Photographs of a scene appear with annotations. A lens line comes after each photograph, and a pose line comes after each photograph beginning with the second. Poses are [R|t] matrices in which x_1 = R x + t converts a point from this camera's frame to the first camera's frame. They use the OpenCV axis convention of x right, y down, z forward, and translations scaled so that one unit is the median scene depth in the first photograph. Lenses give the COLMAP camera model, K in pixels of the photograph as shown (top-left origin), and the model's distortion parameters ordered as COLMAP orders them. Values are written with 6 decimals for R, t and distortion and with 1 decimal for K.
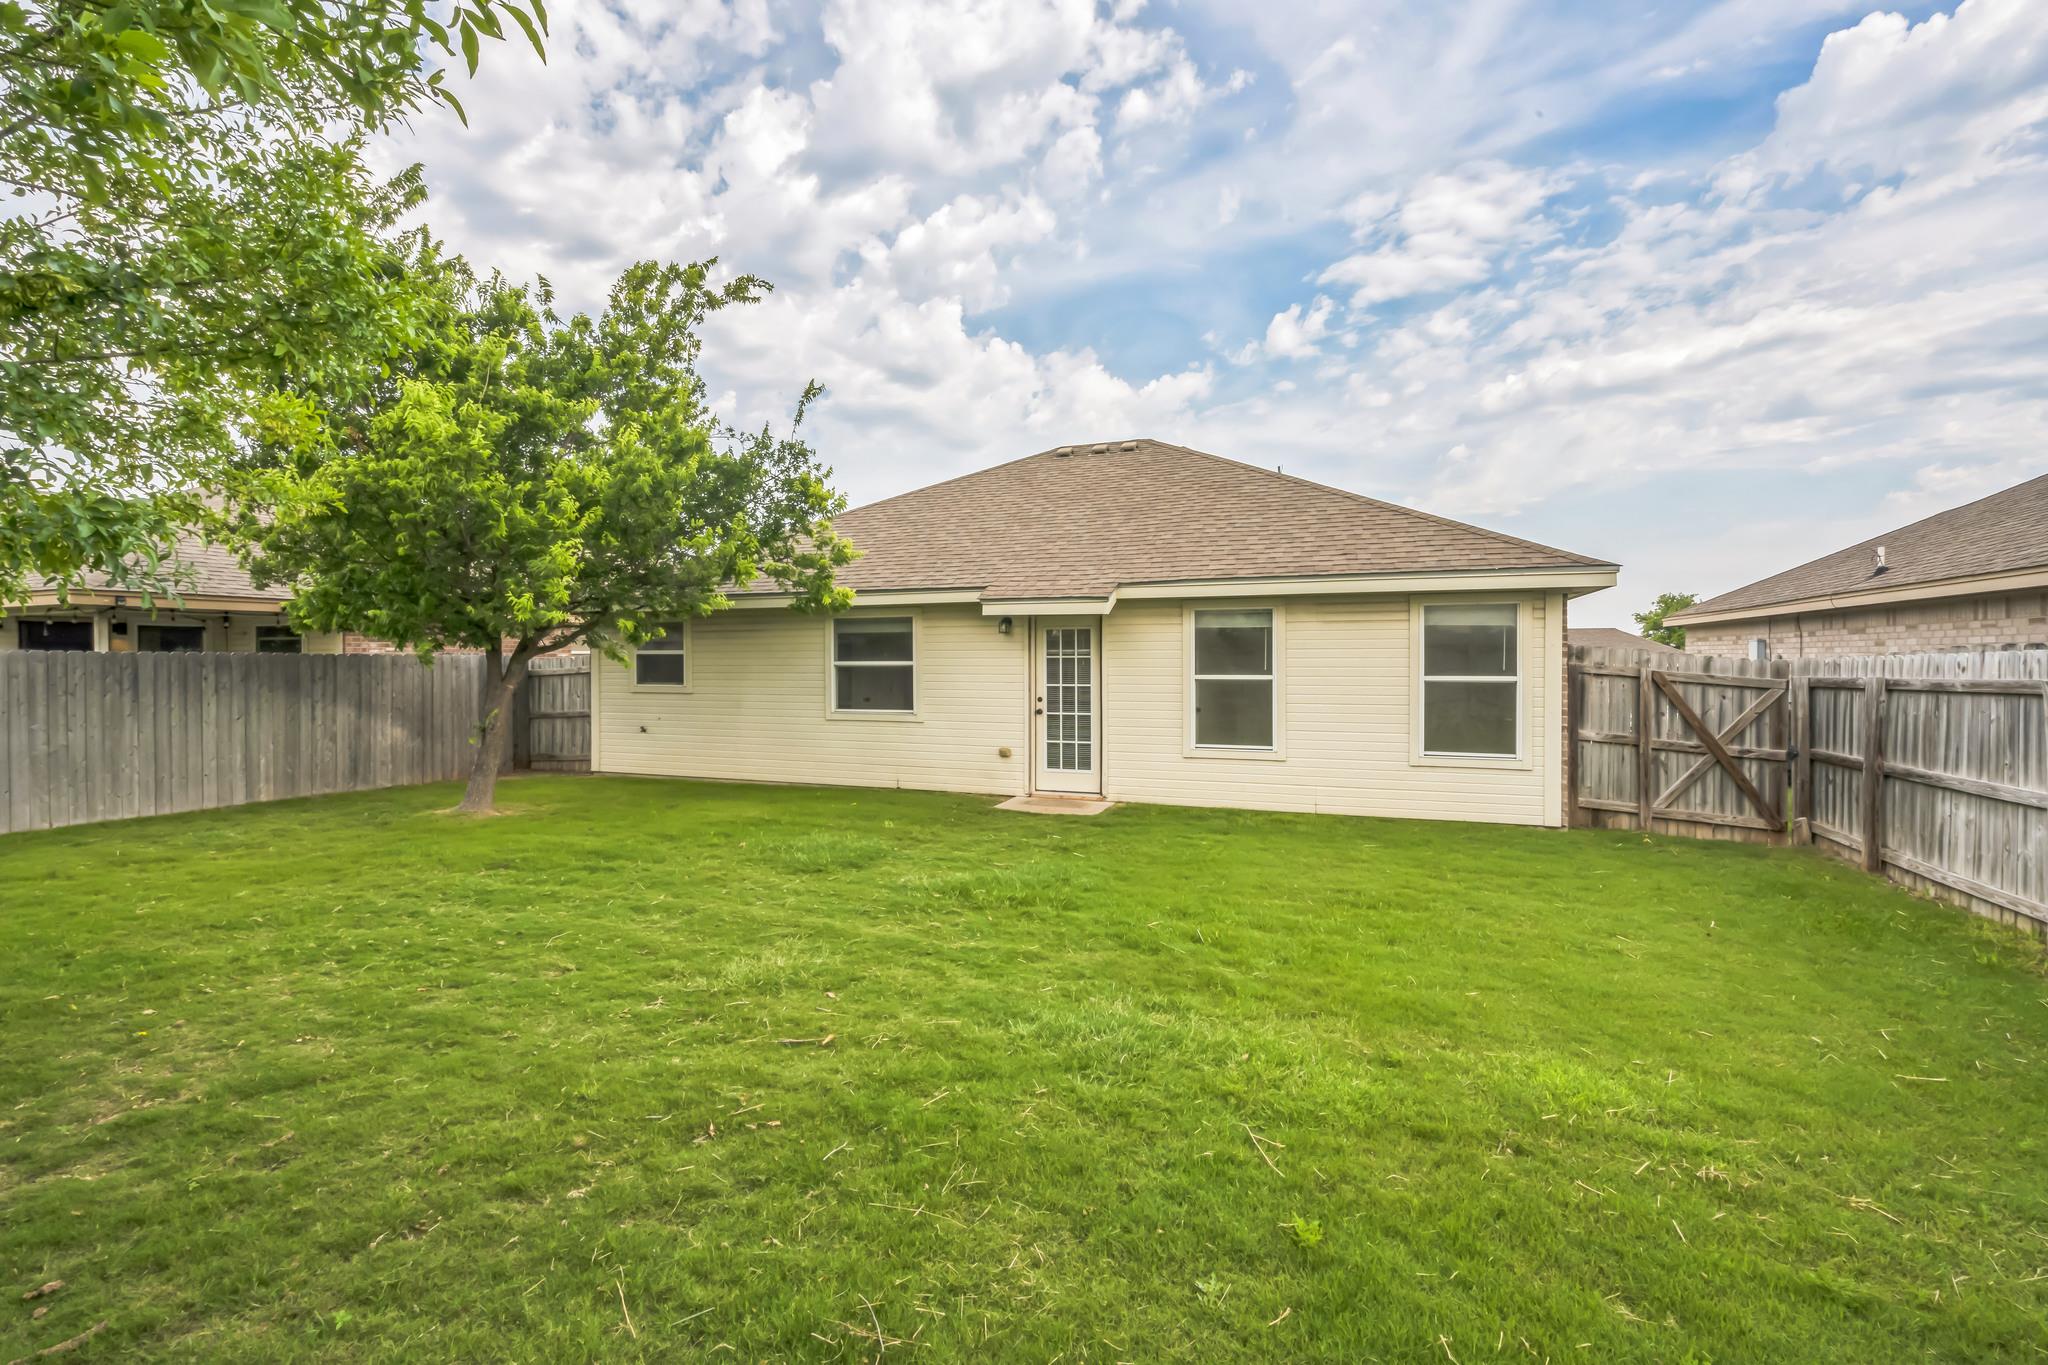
lens RADIAL K [[931.4, 0, 1029.1], [0, 931.4, 679.6], [0, 0, 1]] dist [-0.001139, -0.000178]
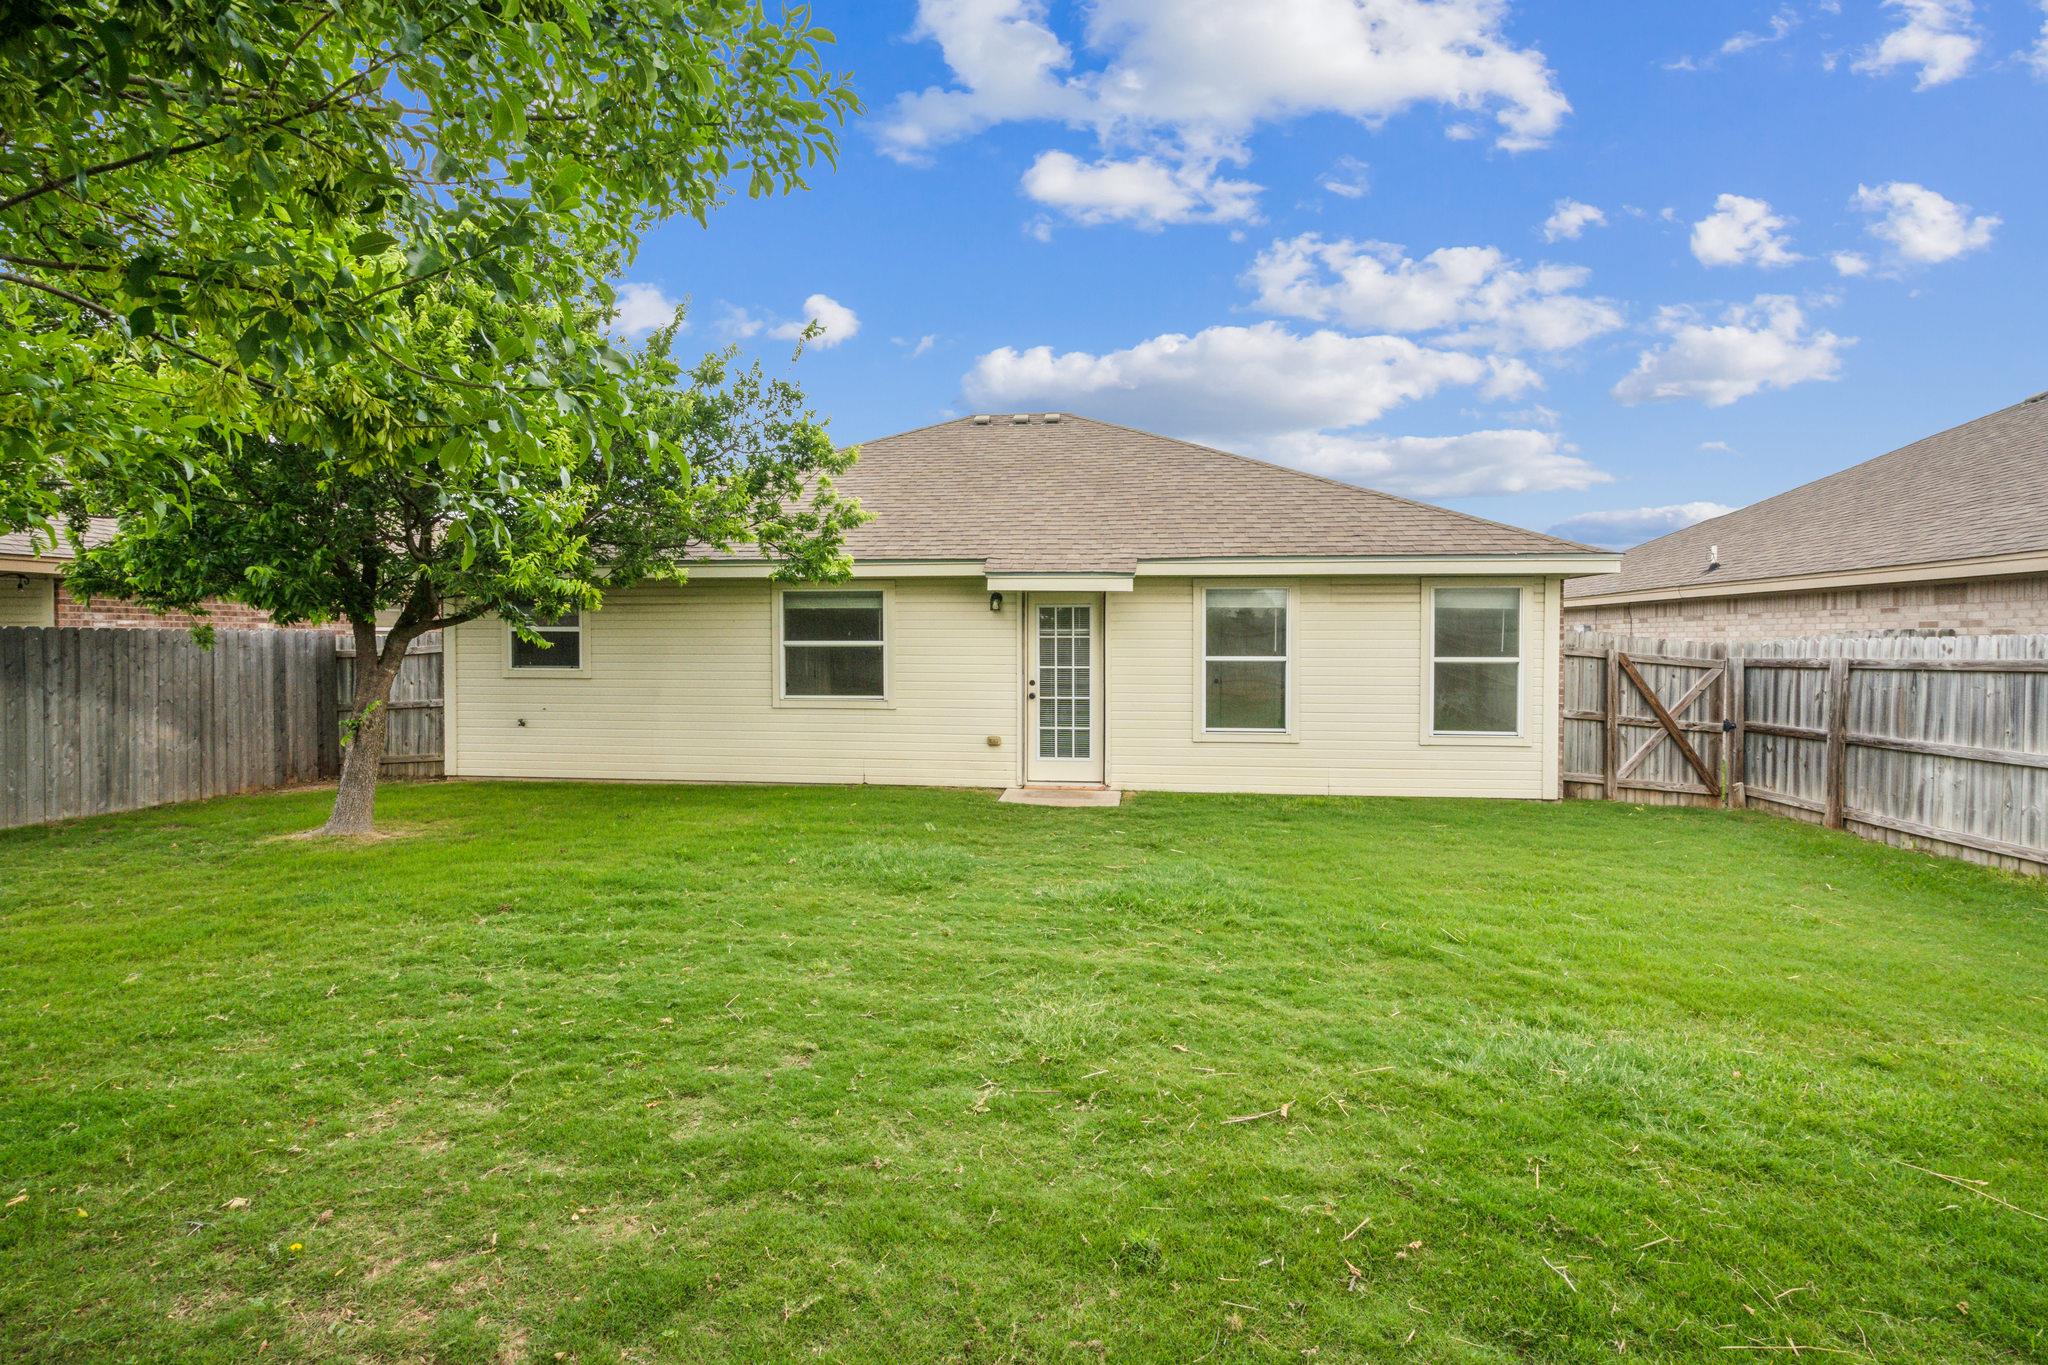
lens RADIAL K [[931.4, 0, 1021.9], [0, 931.4, 675.7], [0, 0, 1]] dist [-0.001139, -0.000178]
pose [[0.965657, -0.005782, 0.259754, -0.288661], [0.001808, 0.999878, 0.015538, -0.000172], [-0.259812, -0.014535, 0.965550, 0.131889]]
